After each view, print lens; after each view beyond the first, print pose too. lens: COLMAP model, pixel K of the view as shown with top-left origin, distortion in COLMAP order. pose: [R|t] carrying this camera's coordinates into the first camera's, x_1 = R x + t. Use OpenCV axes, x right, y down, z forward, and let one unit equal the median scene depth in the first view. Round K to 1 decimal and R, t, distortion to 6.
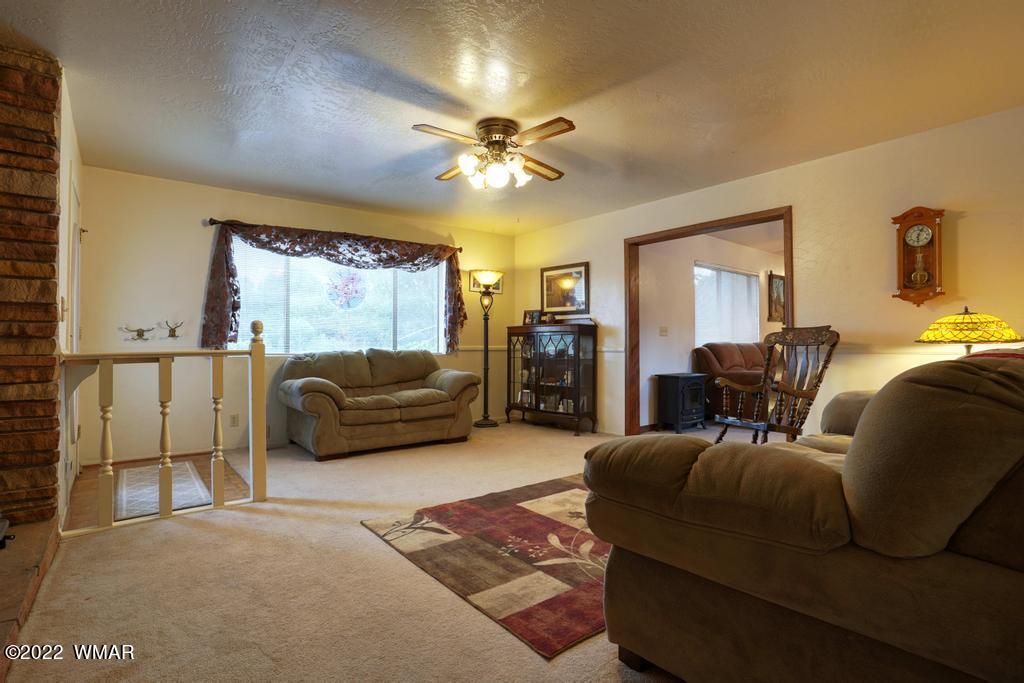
lens RADIAL K [[503.1, 0, 511.3], [0, 503.1, 342.6], [0, 0, 1]] dist [-0.048468, 0.007615]
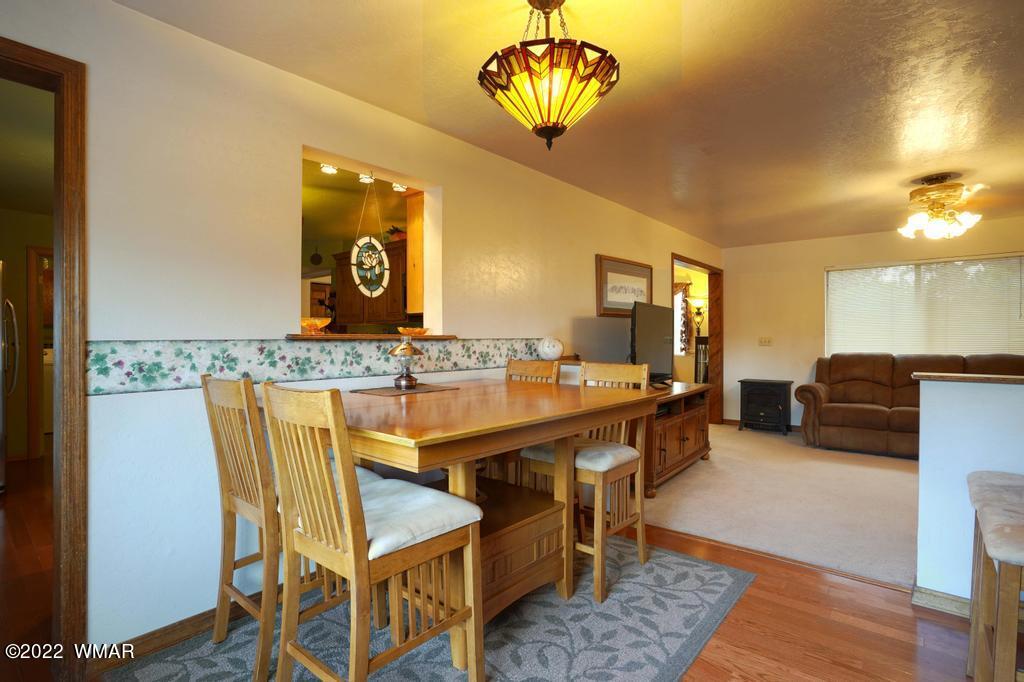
lens RADIAL K [[503.1, 0, 506.9], [0, 503.1, 340.1], [0, 0, 1]] dist [-0.048468, 0.007615]
pose [[0.185295, 0.007043, -0.982658, 2.598198], [0.002881, 0.999966, 0.007710, -0.074965], [0.982679, -0.004260, 0.185269, 0.465636]]
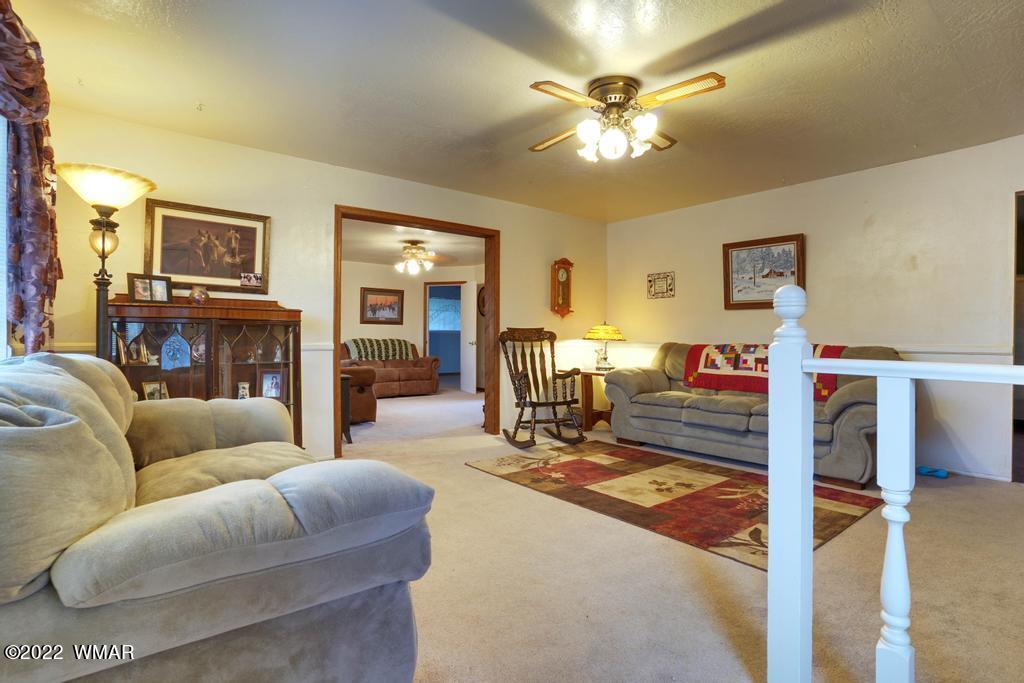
lens RADIAL K [[503.1, 0, 510.1], [0, 503.1, 341.8], [0, 0, 1]] dist [-0.048468, 0.007615]
pose [[-0.004037, -0.006235, 0.999972, -1.021334], [-0.011648, 0.999913, 0.006187, -0.003115], [-0.999924, -0.011623, -0.004110, 1.358977]]
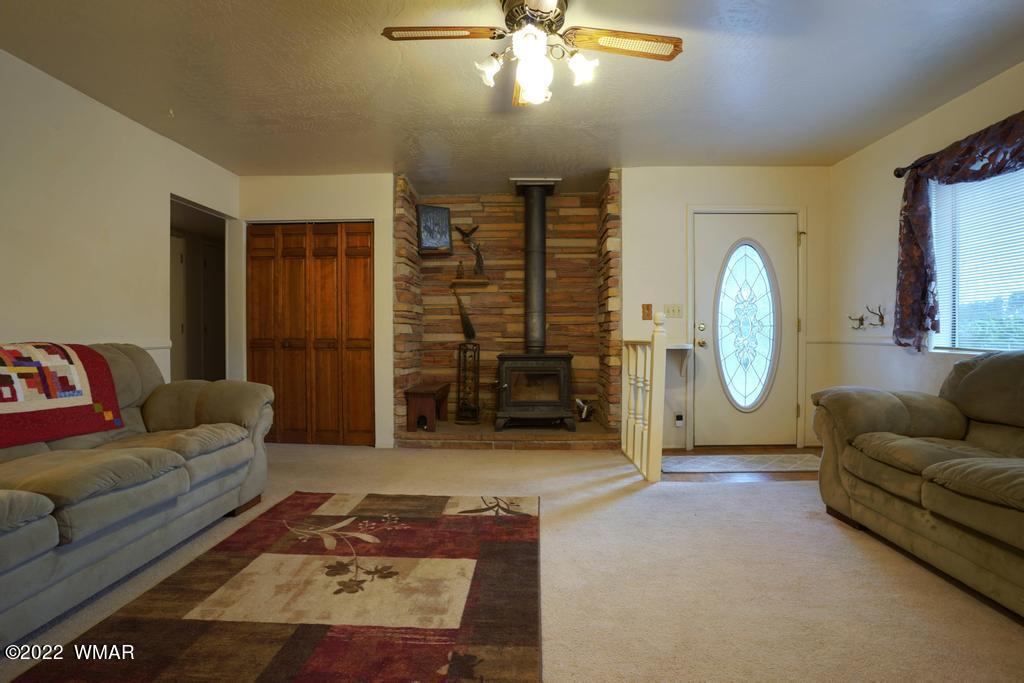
lens RADIAL K [[503.1, 0, 510.2], [0, 503.1, 343.4], [0, 0, 1]] dist [-0.048468, 0.007615]
pose [[-0.658631, 0.019361, -0.752217, 0.545806], [0.009907, 0.999805, 0.017058, -0.001345], [0.752401, 0.003783, -0.658695, 1.606750]]
